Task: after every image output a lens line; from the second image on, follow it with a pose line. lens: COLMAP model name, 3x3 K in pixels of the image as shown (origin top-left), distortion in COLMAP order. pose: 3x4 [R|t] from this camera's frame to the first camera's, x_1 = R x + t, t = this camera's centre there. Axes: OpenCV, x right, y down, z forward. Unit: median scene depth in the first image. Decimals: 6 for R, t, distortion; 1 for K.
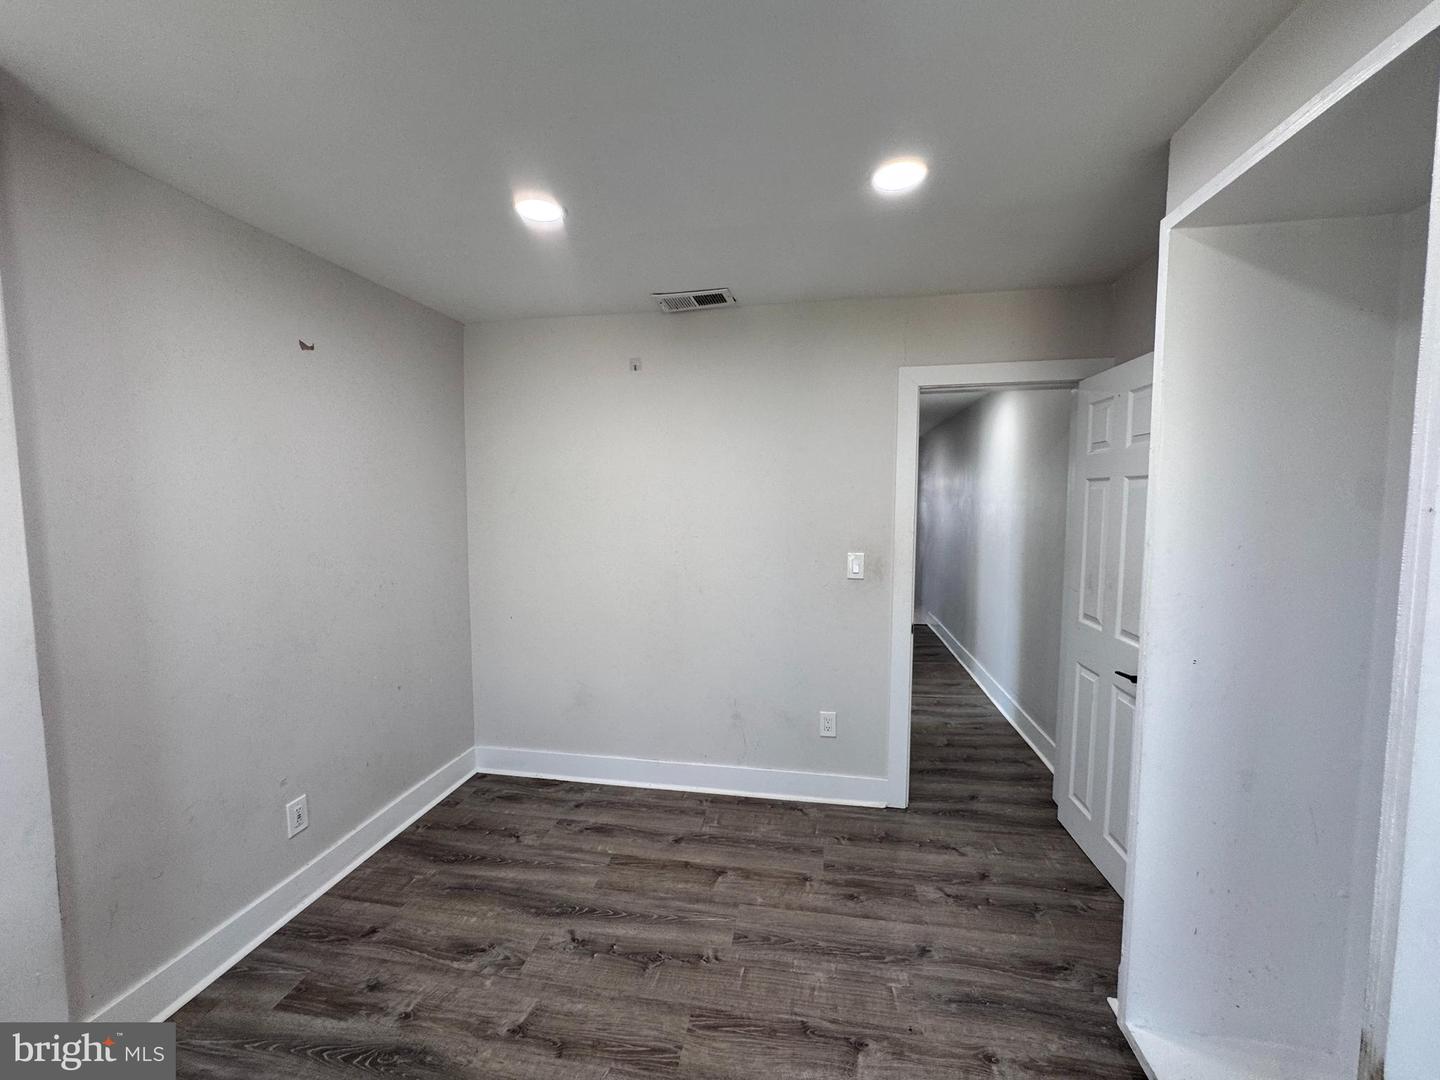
lens RADIAL K [[577.5, 0, 713.8], [0, 577.5, 538.6], [0, 0, 1]] dist [-0.002178, 0.000434]
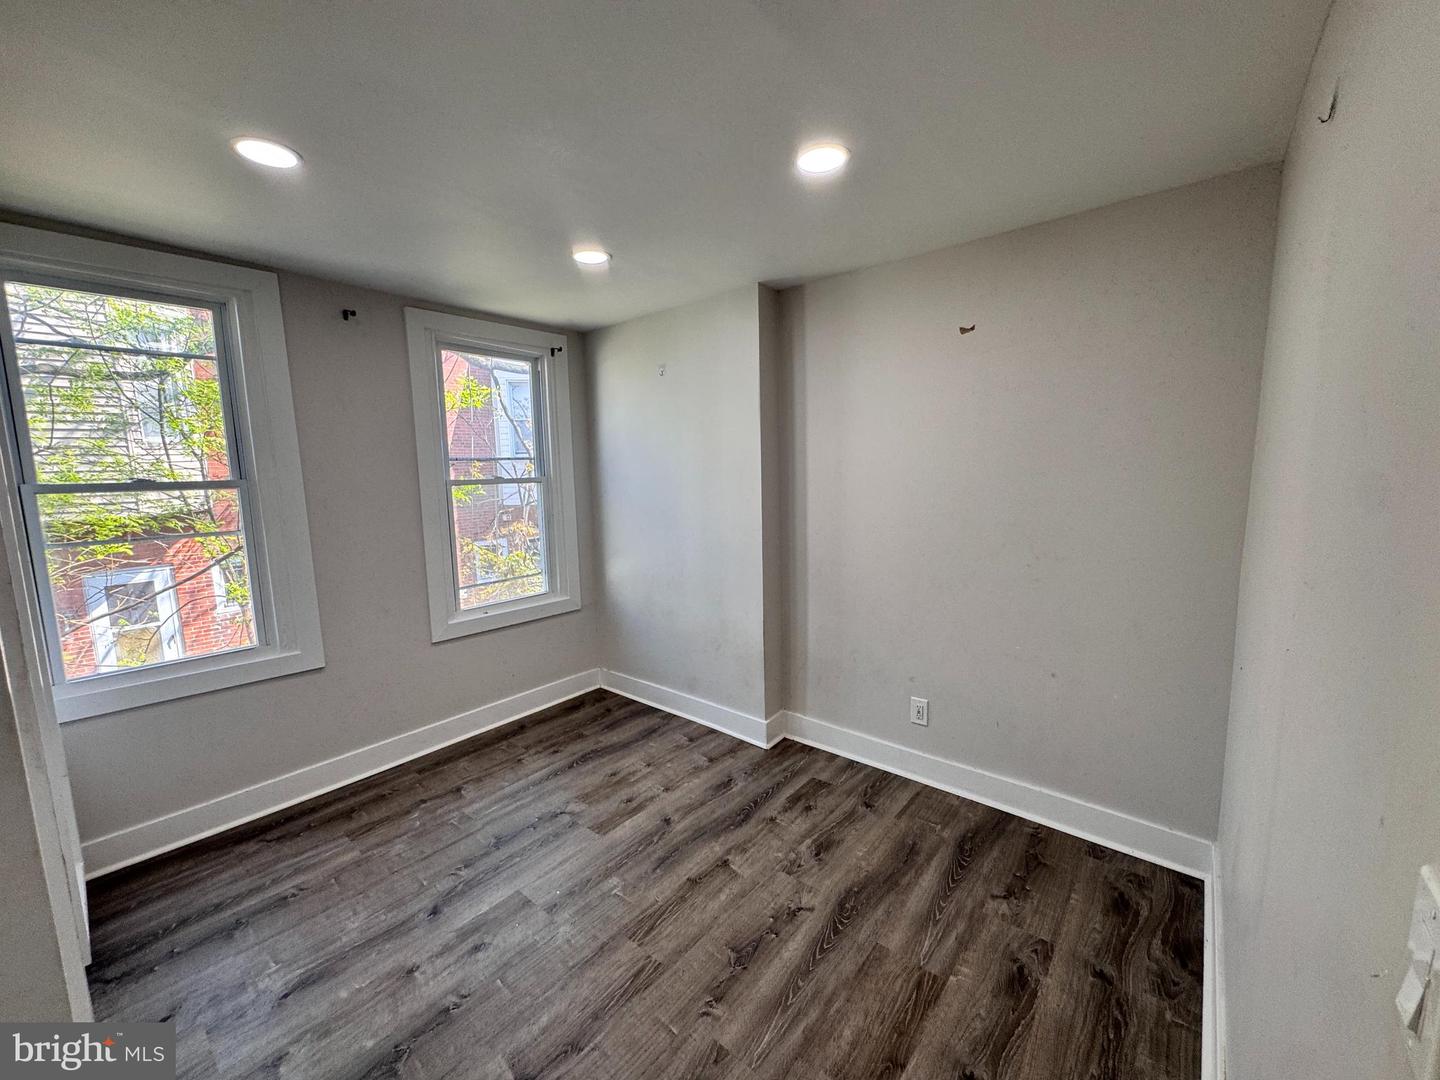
lens RADIAL K [[577.5, 0, 719.1], [0, 577.5, 536.9], [0, 0, 1]] dist [-0.002178, 0.000434]
pose [[-0.494740, 0.119428, -0.860796, 0.624345], [-0.038552, 0.986521, 0.159029, -0.103065], [0.868185, 0.111864, -0.483468, 1.304397]]
